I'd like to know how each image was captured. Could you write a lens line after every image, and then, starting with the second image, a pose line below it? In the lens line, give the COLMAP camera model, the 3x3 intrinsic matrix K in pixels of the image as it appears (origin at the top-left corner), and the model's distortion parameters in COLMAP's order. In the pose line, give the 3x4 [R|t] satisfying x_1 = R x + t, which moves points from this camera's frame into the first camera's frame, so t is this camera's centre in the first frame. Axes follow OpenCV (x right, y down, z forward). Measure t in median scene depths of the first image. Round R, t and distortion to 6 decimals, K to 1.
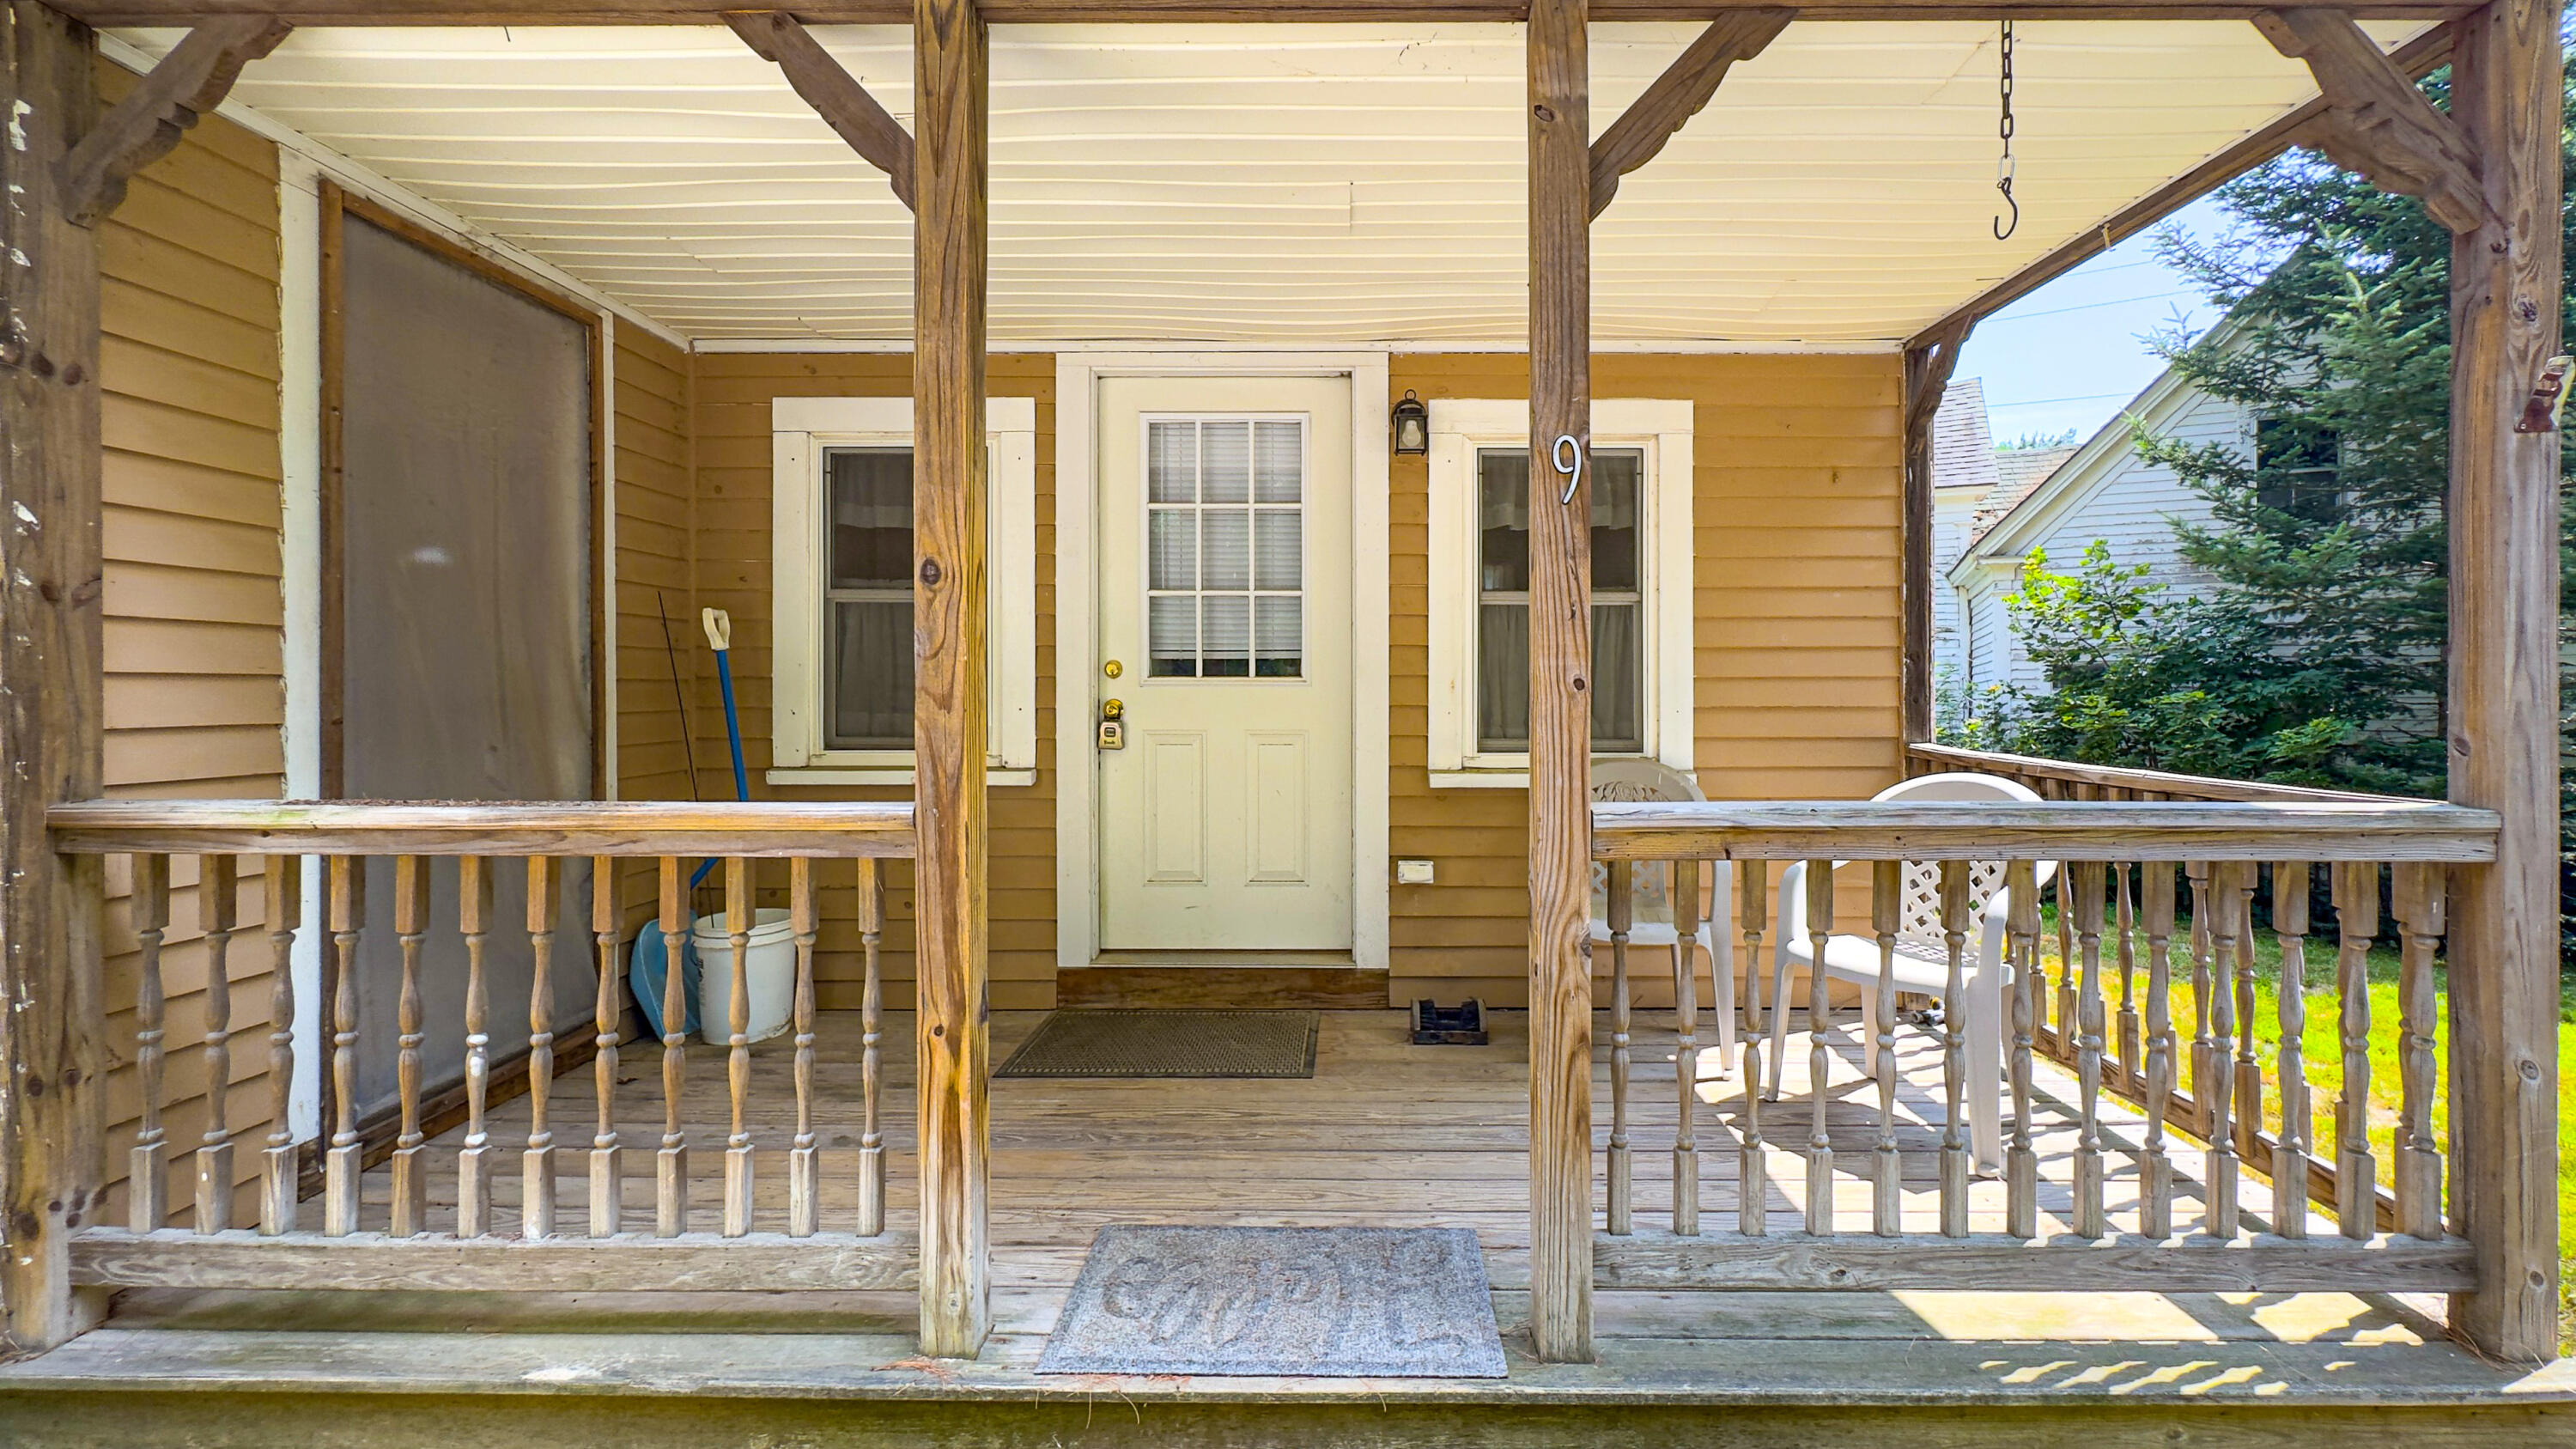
lens RADIAL K [[1056.8, 0, 1309.7], [0, 1056.8, 682.2], [0, 0, 1]] dist [0.003418, 0.000539]
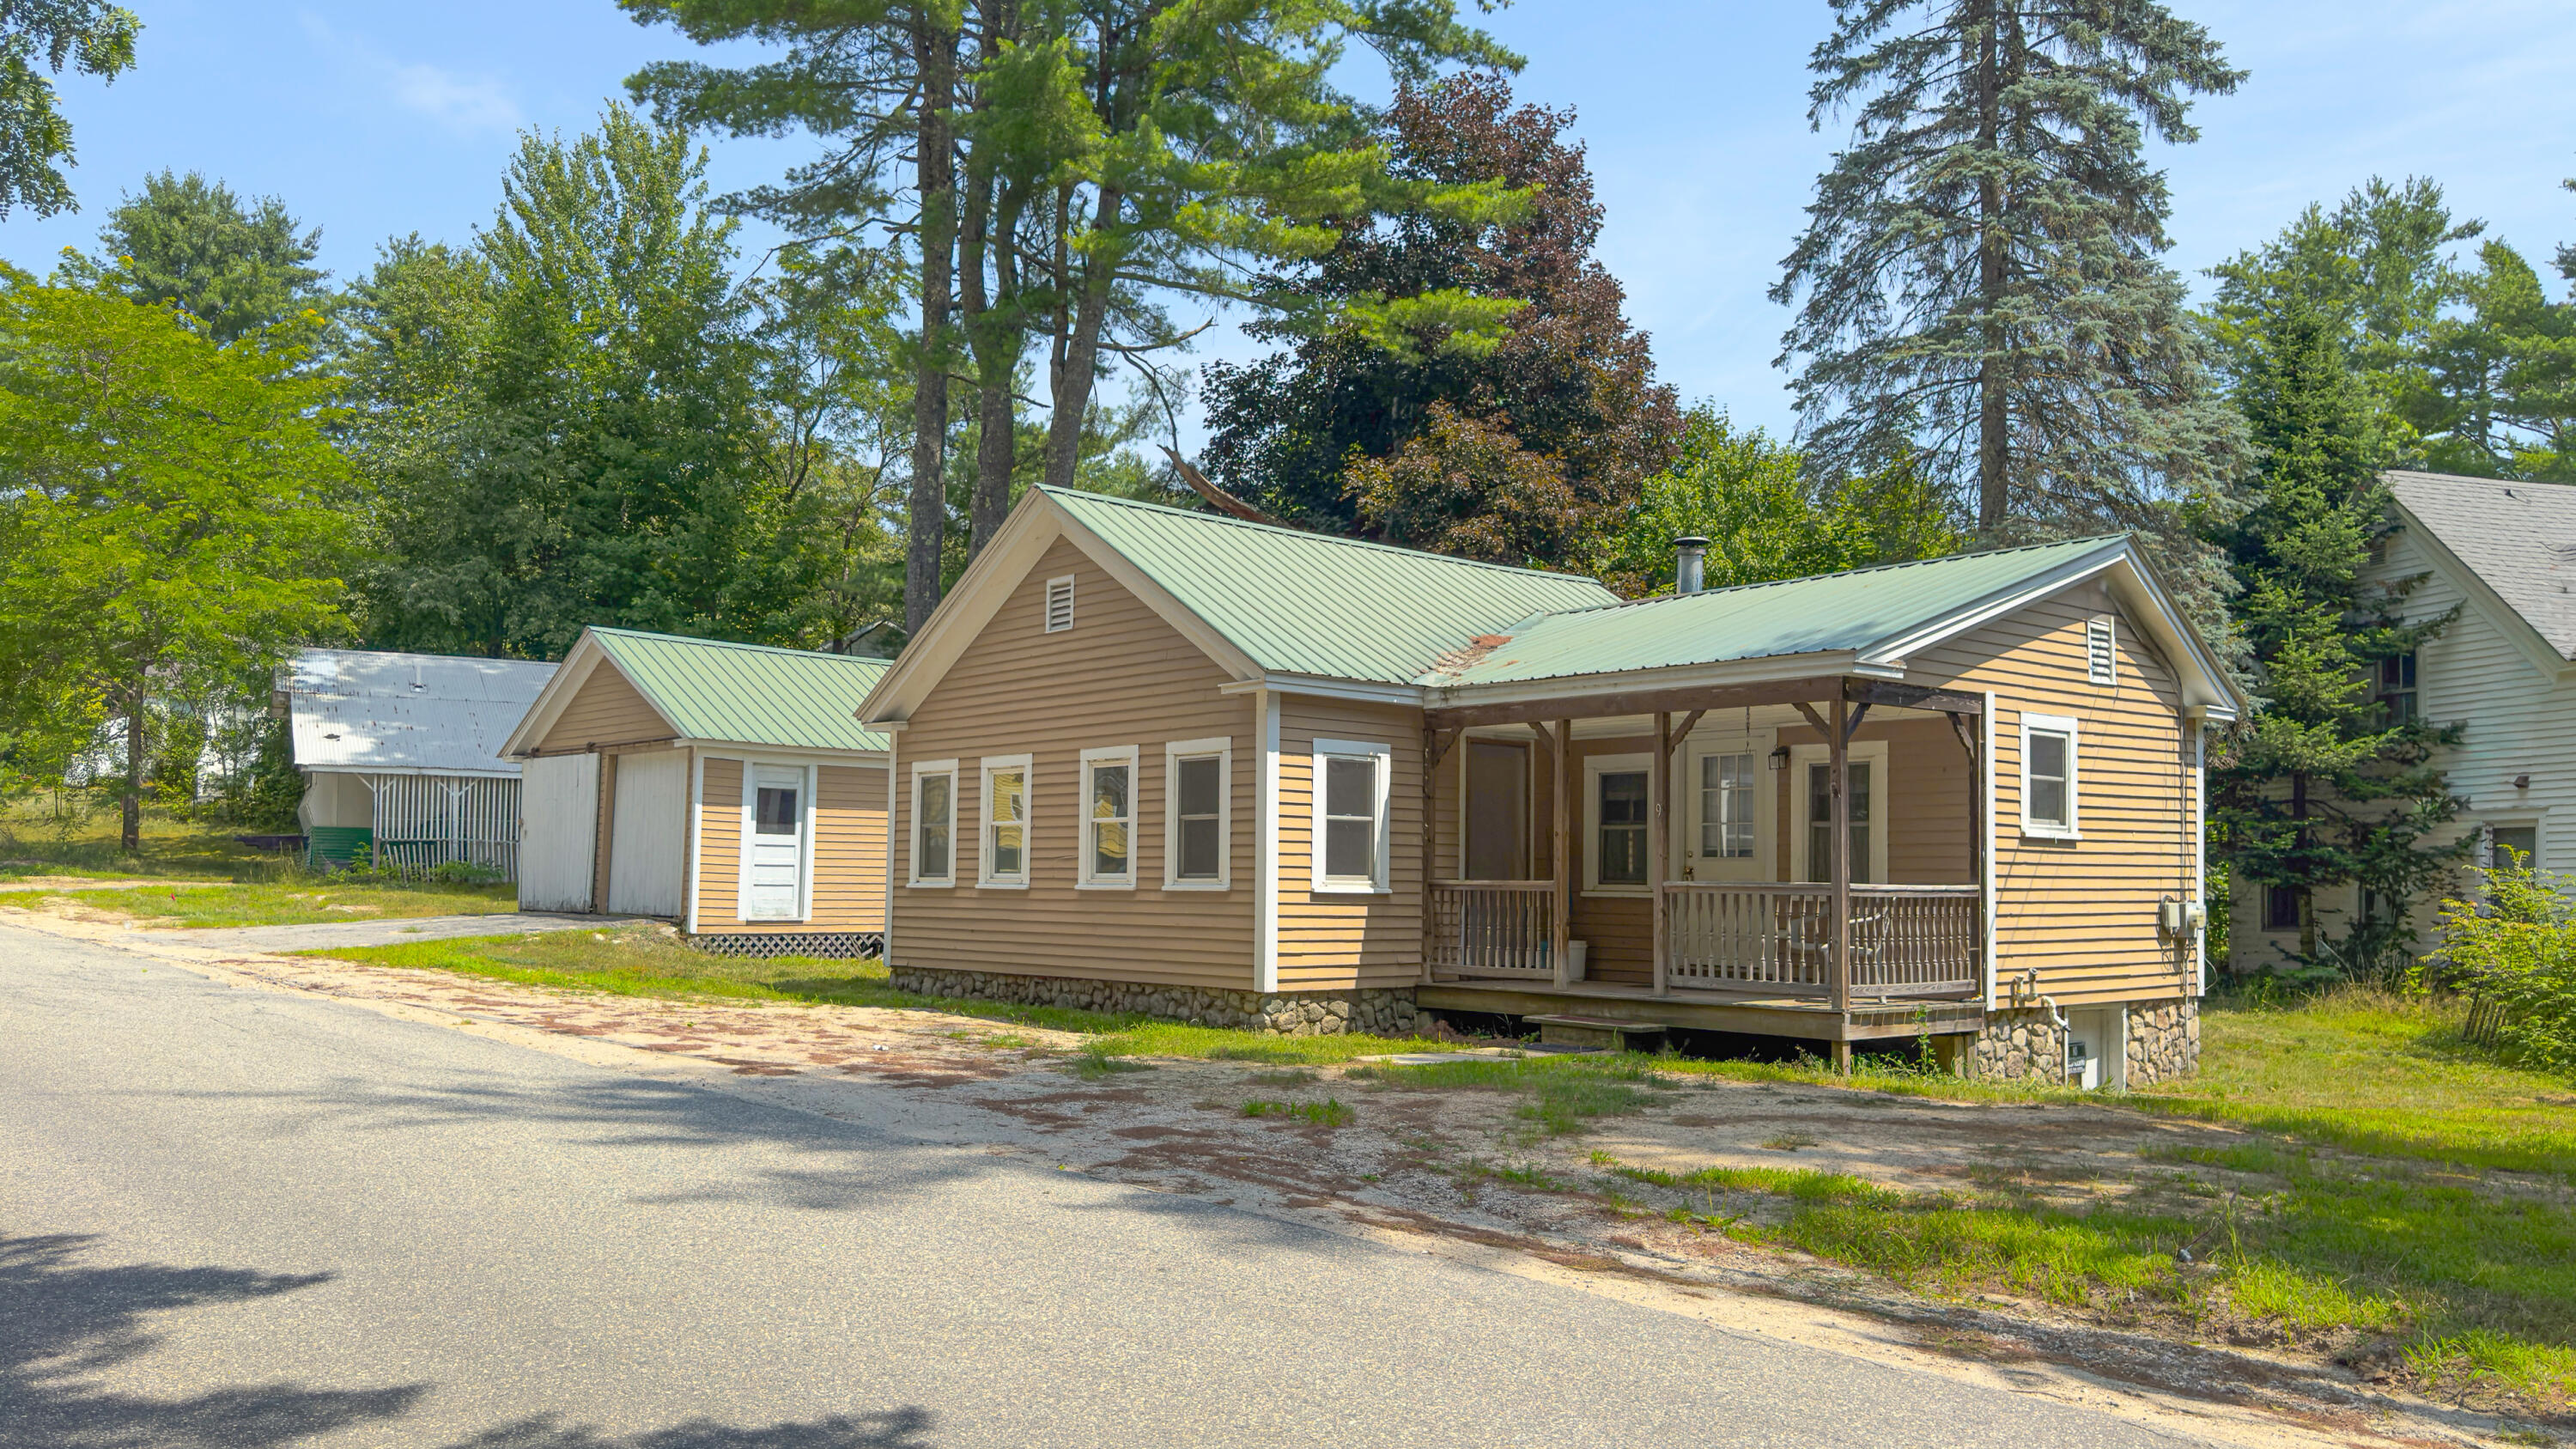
lens RADIAL K [[1918.1, 0, 1288.7], [0, 1918.1, 834.5], [0, 0, 1]] dist [0.067887, -0.054647]
pose [[0.667226, -0.015499, -0.744694, 2.715808], [-0.008095, 0.999574, -0.028057, 0.082353], [0.744811, 0.024748, 0.666816, -2.932207]]
